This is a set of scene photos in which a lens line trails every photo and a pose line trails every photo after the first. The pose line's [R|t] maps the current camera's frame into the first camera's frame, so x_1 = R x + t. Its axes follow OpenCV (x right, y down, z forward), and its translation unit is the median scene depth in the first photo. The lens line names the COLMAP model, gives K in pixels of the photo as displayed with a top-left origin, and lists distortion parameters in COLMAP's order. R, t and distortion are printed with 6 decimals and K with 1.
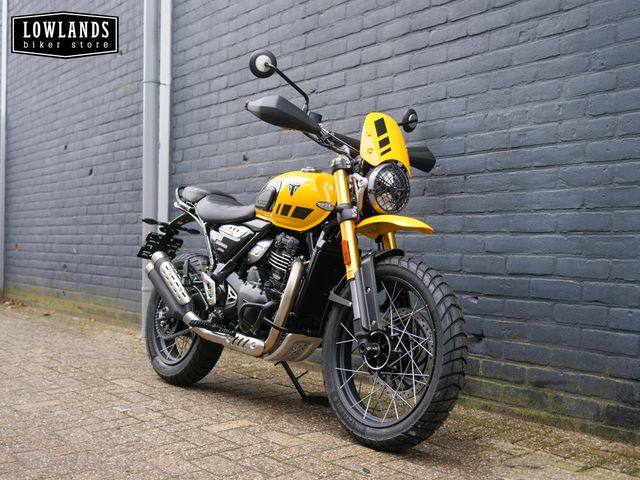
lens RADIAL K [[737.3, 0, 314.8], [0, 737.3, 243.8], [0, 0, 1]] dist [0.006626, 0.000000]
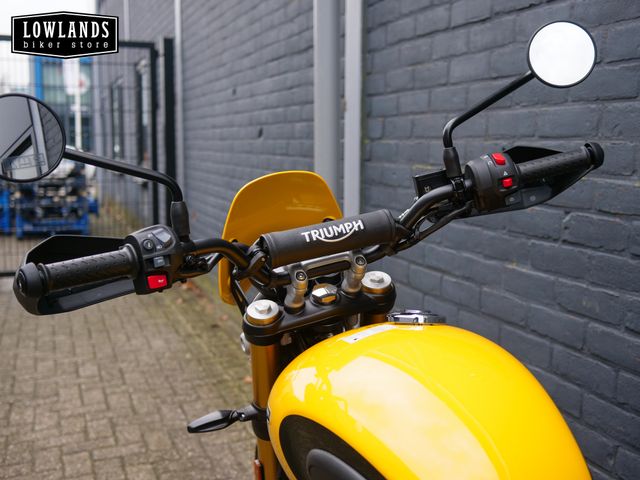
lens RADIAL K [[737.3, 0, 323.6], [0, 737.3, 235.5], [0, 0, 1]] dist [0.006626, 0.000000]
pose [[0.951845, 0.028416, -0.305261, -0.080225], [0.010135, 0.992234, 0.123968, -0.161176], [0.306413, -0.121092, 0.944165, 0.695975]]
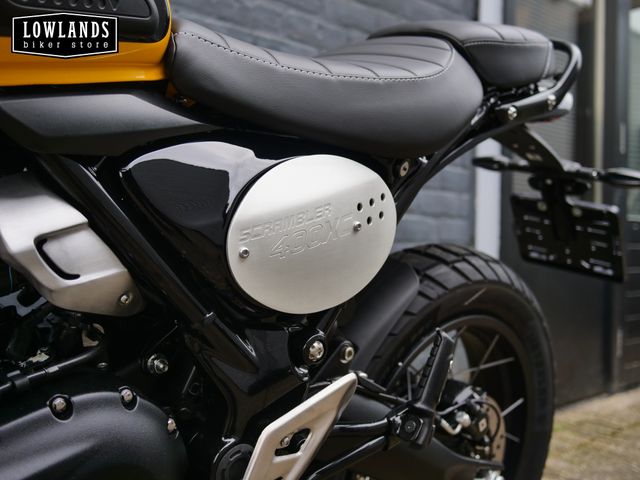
lens RADIAL K [[737.3, 0, 313.1], [0, 737.3, 236.5], [0, 0, 1]] dist [0.006626, 0.000000]
pose [[-0.105456, -0.003749, 0.994417, -0.300183], [-0.023016, 0.999734, 0.001328, 0.011120], [-0.994158, -0.022747, -0.105515, 0.872456]]
